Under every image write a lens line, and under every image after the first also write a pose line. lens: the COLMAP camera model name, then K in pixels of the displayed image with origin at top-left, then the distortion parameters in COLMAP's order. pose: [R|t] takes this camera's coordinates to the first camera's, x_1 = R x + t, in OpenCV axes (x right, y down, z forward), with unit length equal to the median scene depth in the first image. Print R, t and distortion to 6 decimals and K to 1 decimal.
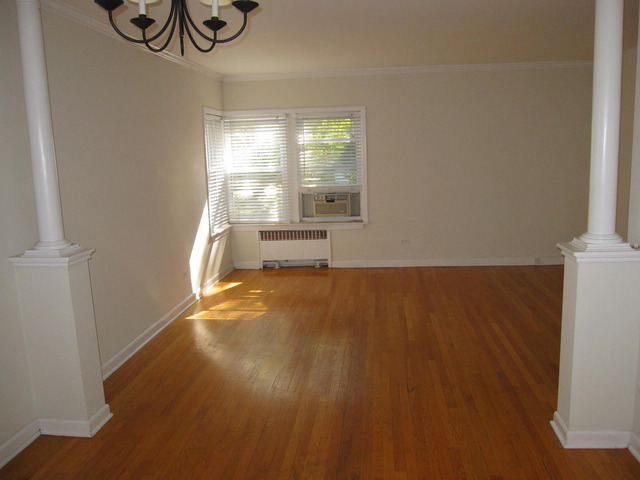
lens RADIAL K [[531.7, 0, 321.7], [0, 531.7, 239.6], [0, 0, 1]] dist [-0.058096, 0.002100]
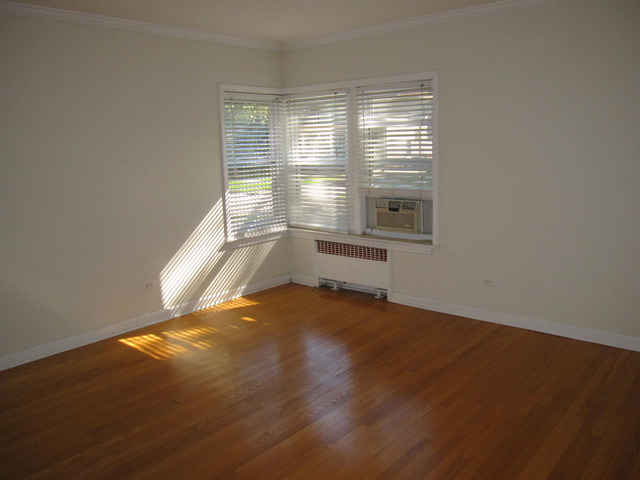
lens RADIAL K [[531.7, 0, 319.0], [0, 531.7, 237.4], [0, 0, 1]] dist [-0.058096, 0.002100]
pose [[0.825521, 0.109910, -0.553565, 0.327224], [-0.097746, 0.993875, 0.051567, -0.061918], [0.555842, 0.011539, 0.831208, 0.353777]]
